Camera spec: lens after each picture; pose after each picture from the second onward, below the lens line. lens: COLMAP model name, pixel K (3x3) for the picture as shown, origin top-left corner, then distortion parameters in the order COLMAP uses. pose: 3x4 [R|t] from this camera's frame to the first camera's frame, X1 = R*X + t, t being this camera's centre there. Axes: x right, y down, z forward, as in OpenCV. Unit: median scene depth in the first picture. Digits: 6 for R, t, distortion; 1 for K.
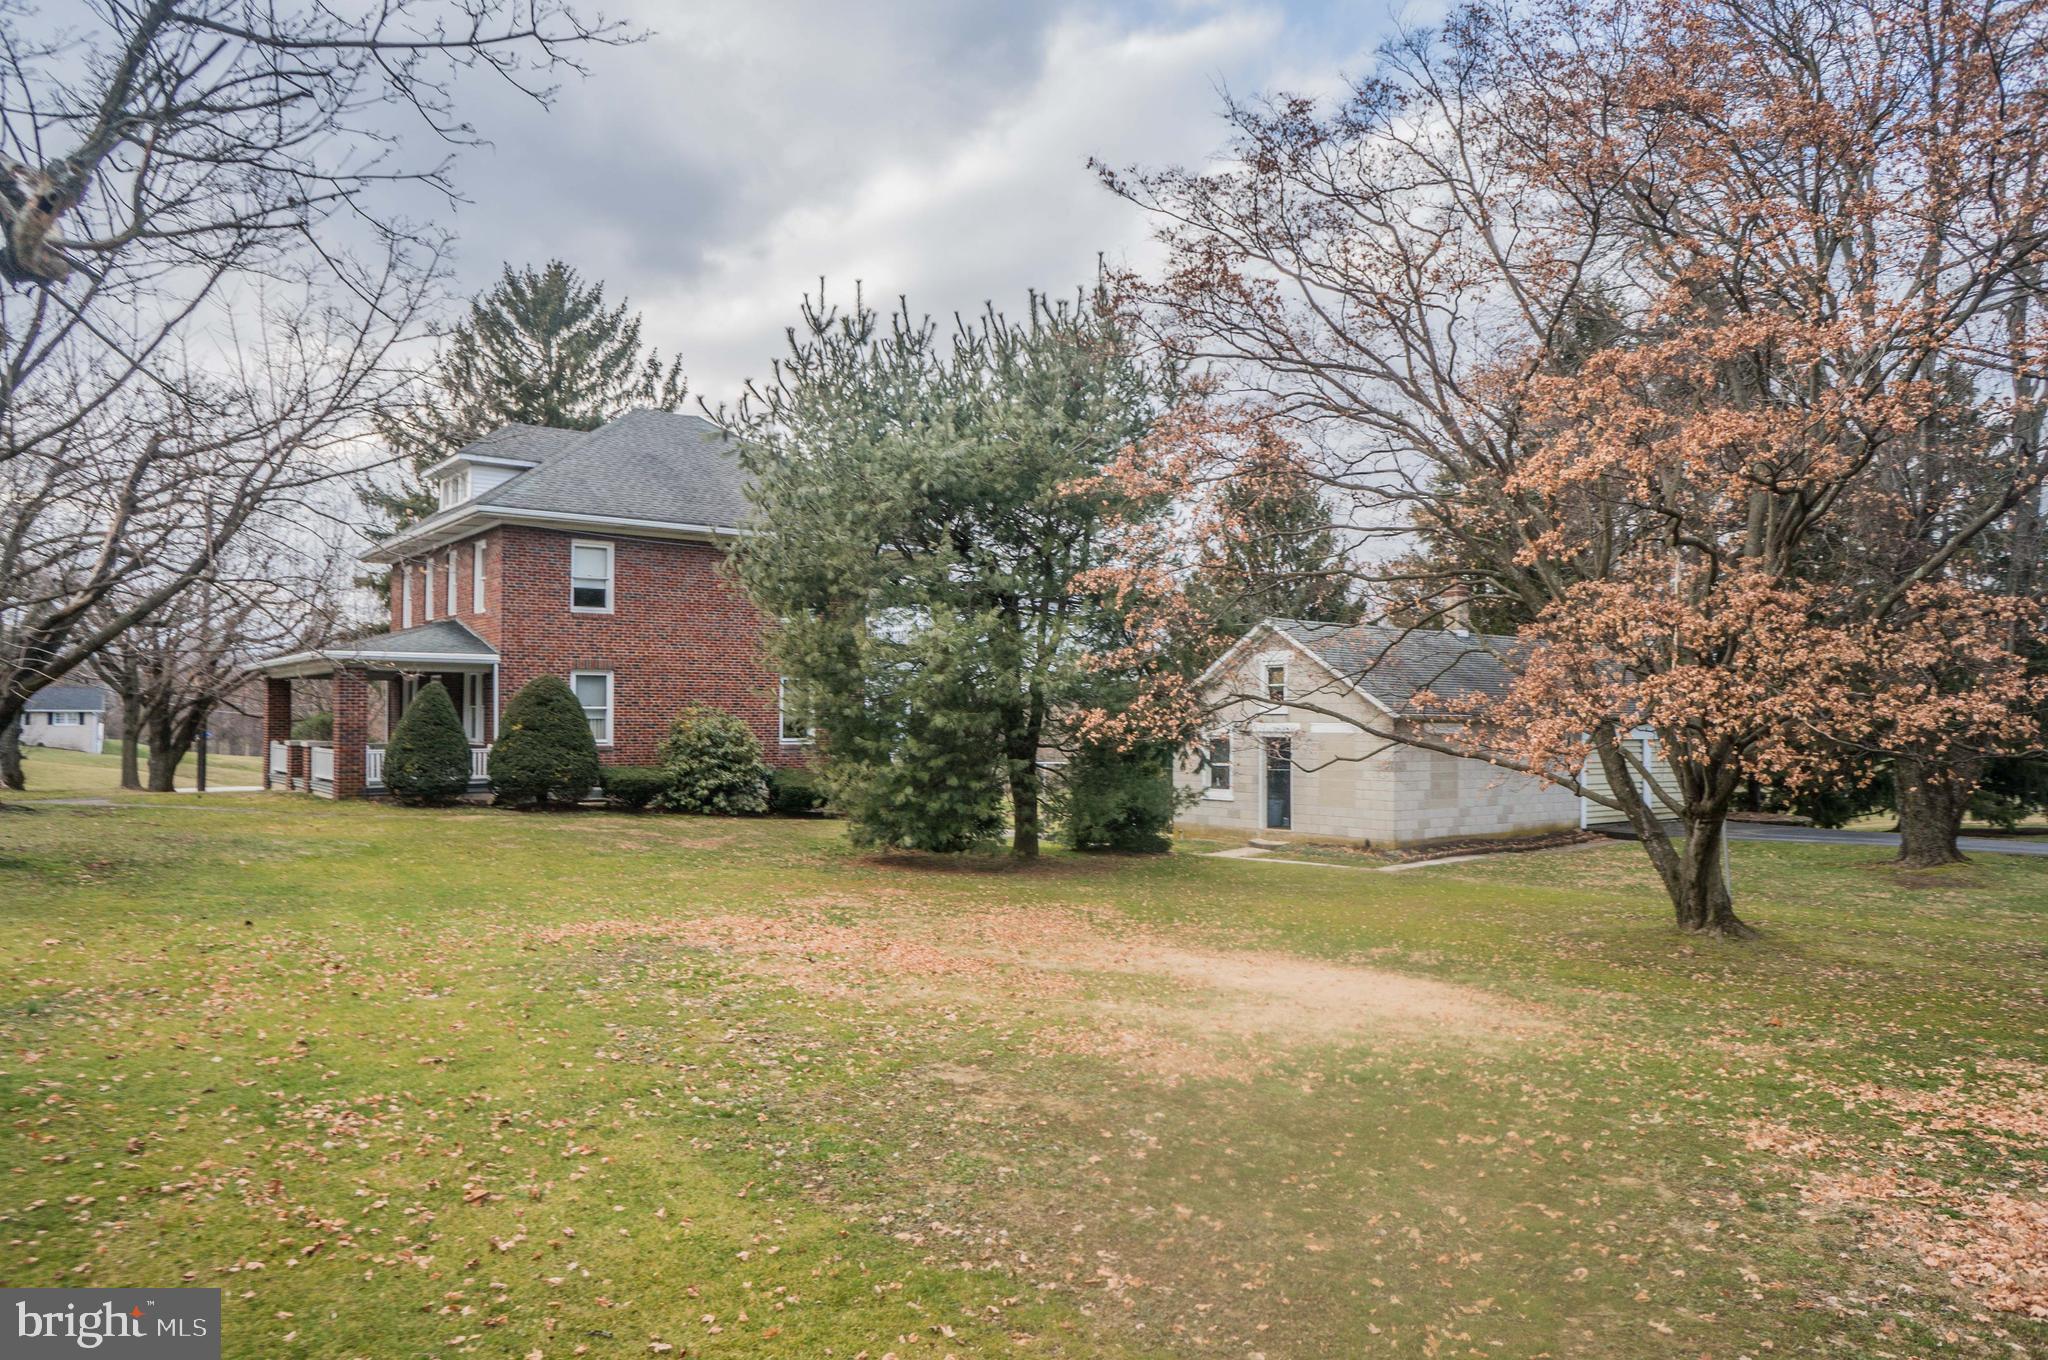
lens RADIAL K [[1399.6, 0, 1024.0], [0, 1399.6, 680.0], [0, 0, 1]] dist [-0.131406, 0.388814]
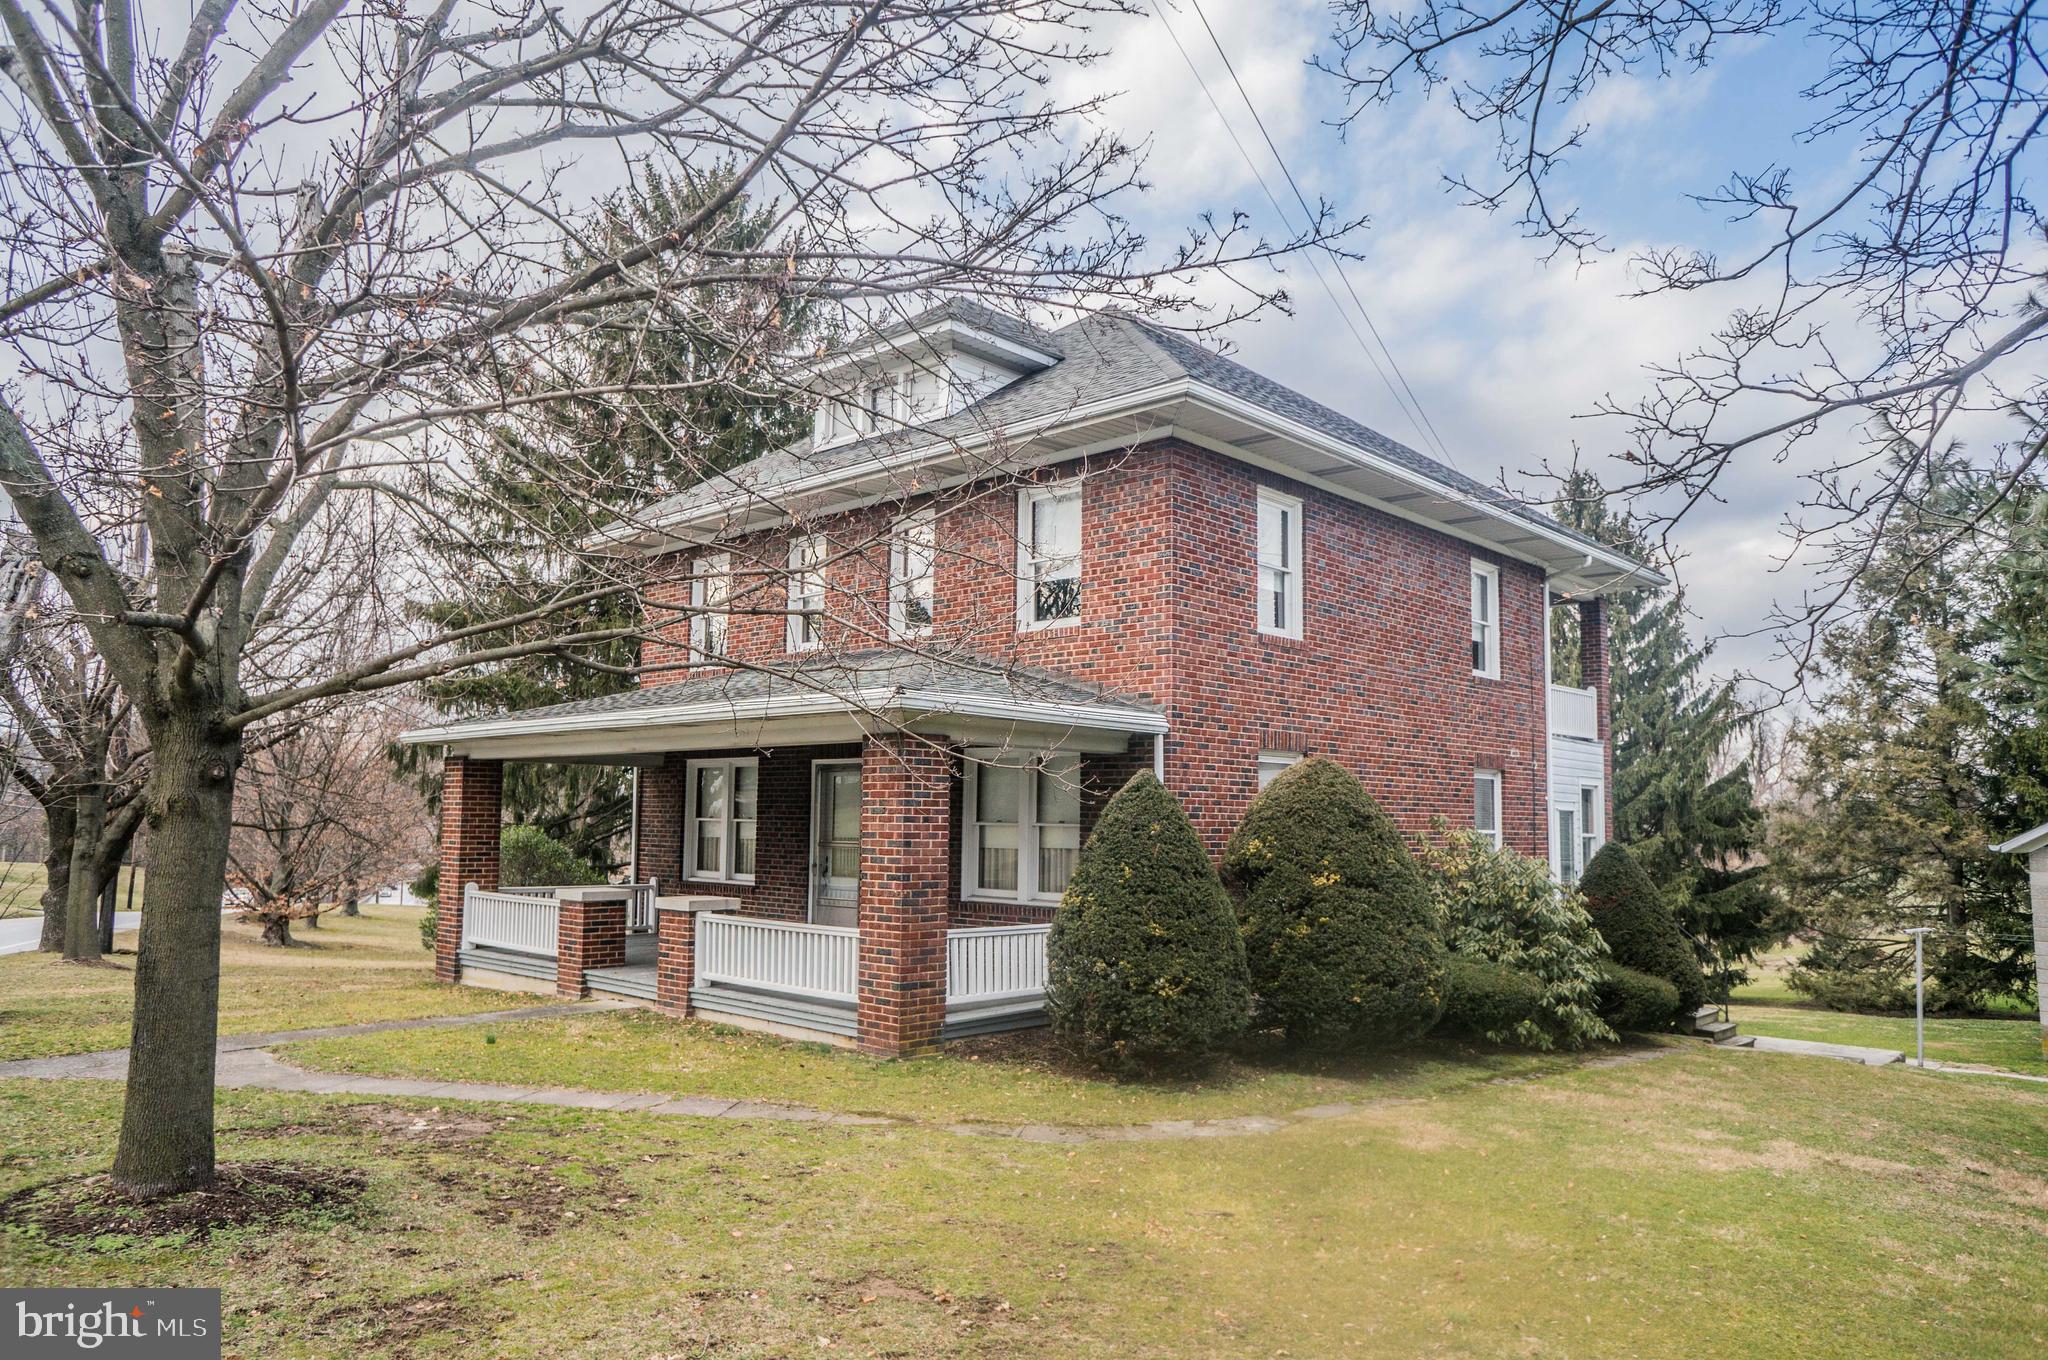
lens RADIAL K [[1386.7, 0, 1010.9], [0, 1386.7, 684.9], [0, 0, 1]] dist [-0.066287, 0.098025]
pose [[0.988957, 0.024414, 0.146177, -0.479435], [-0.013524, 0.997089, -0.075038, 0.006543], [-0.147584, 0.072232, 0.986408, 0.535243]]
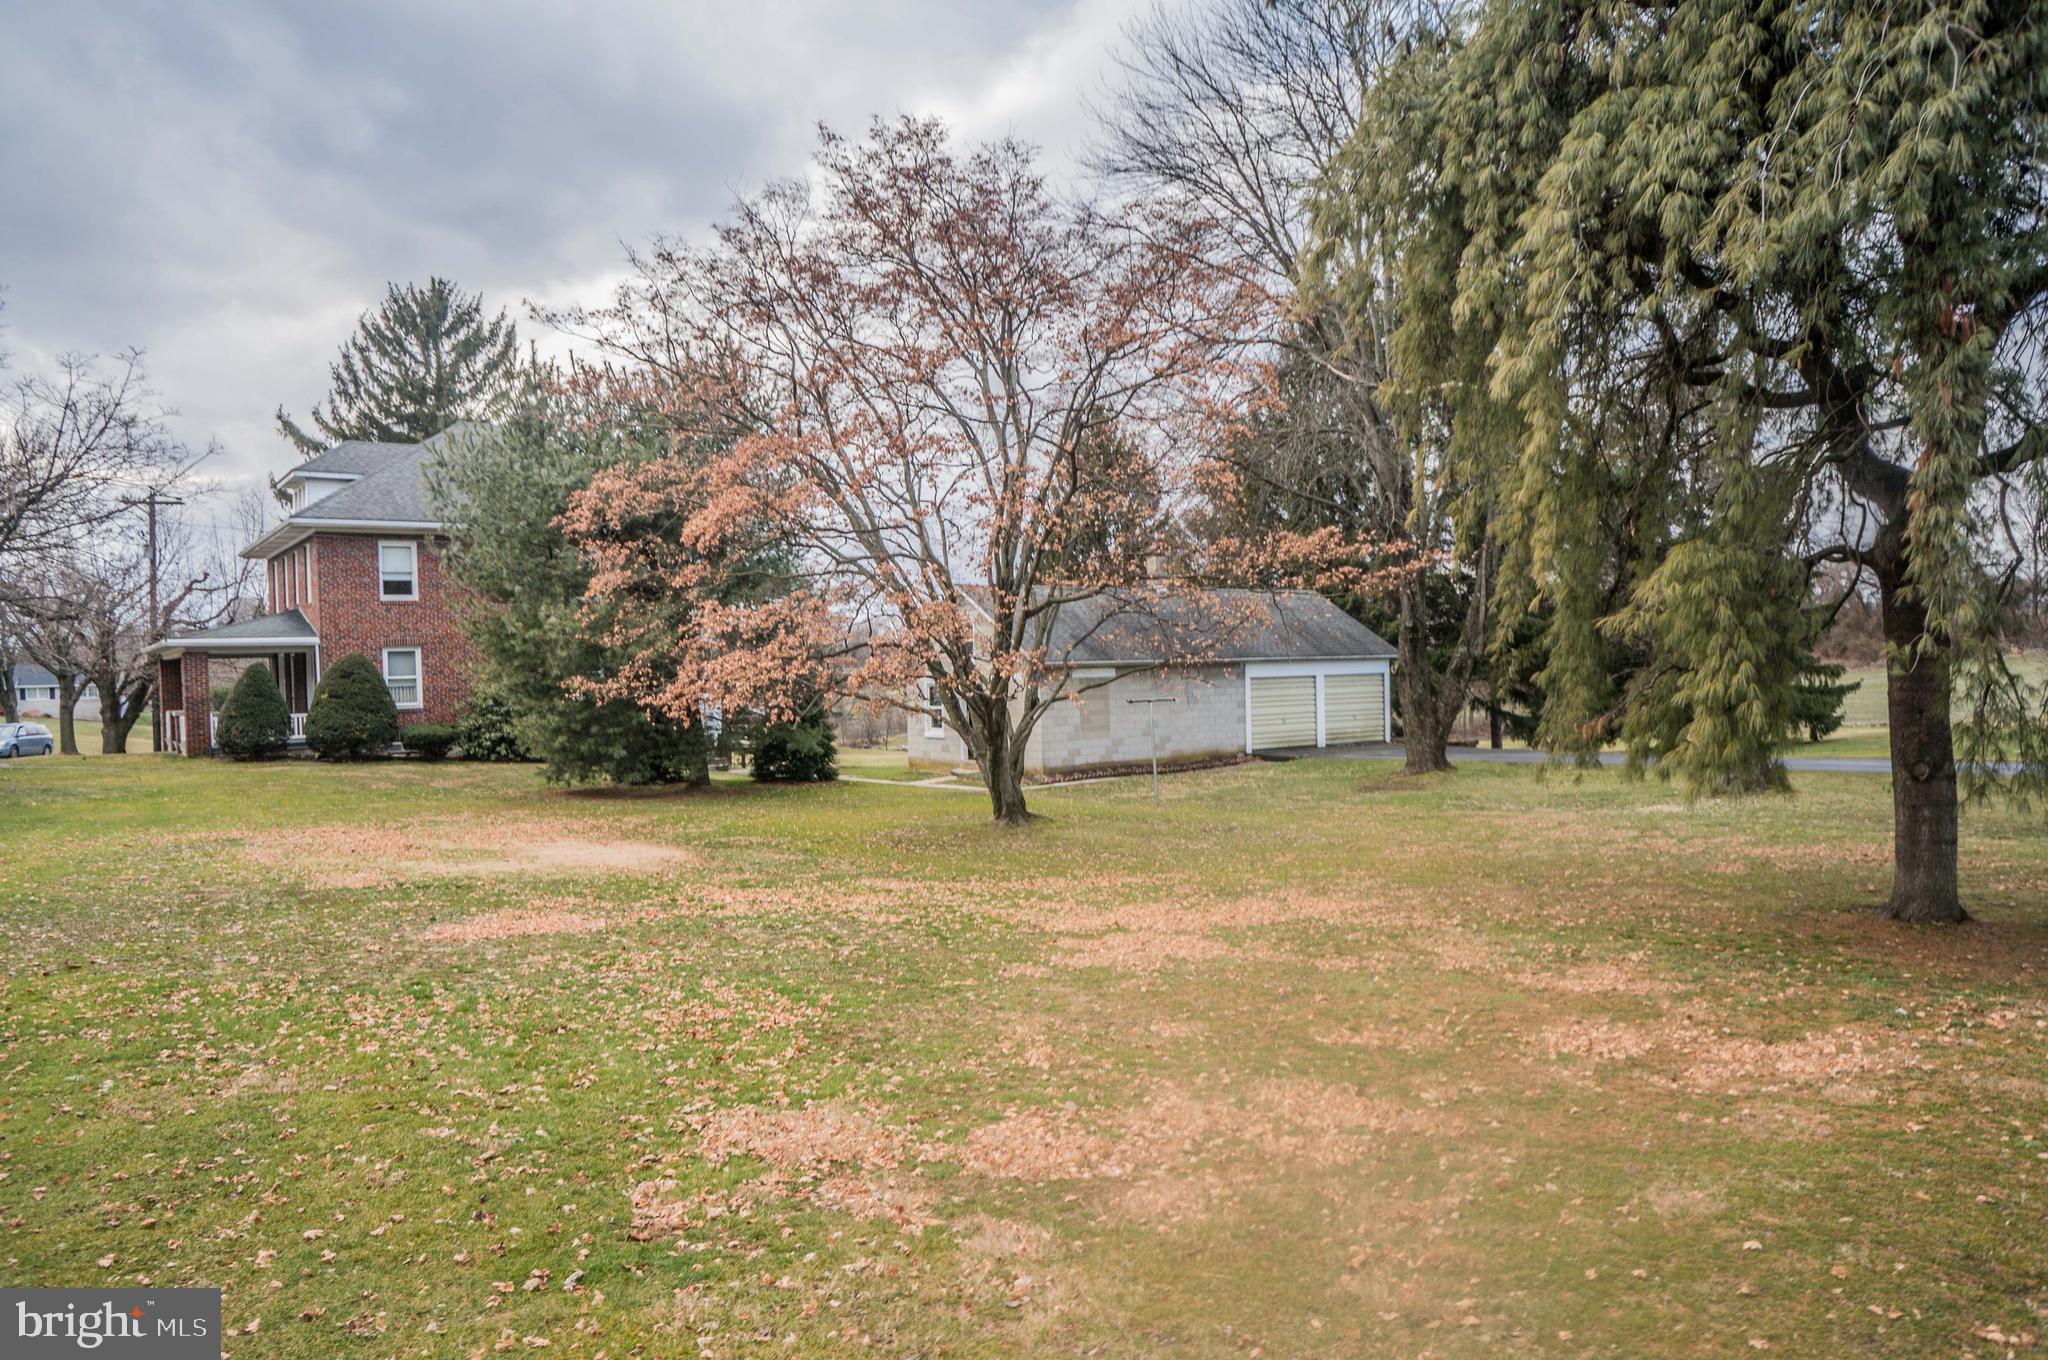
lens RADIAL K [[1386.7, 0, 1010.9], [0, 1386.7, 684.9], [0, 0, 1]] dist [-0.066287, 0.098025]
pose [[0.998996, -0.029623, -0.033597, 0.269144], [0.031102, 0.998531, 0.044378, -0.010675], [0.032233, -0.045379, 0.998450, -0.200791]]
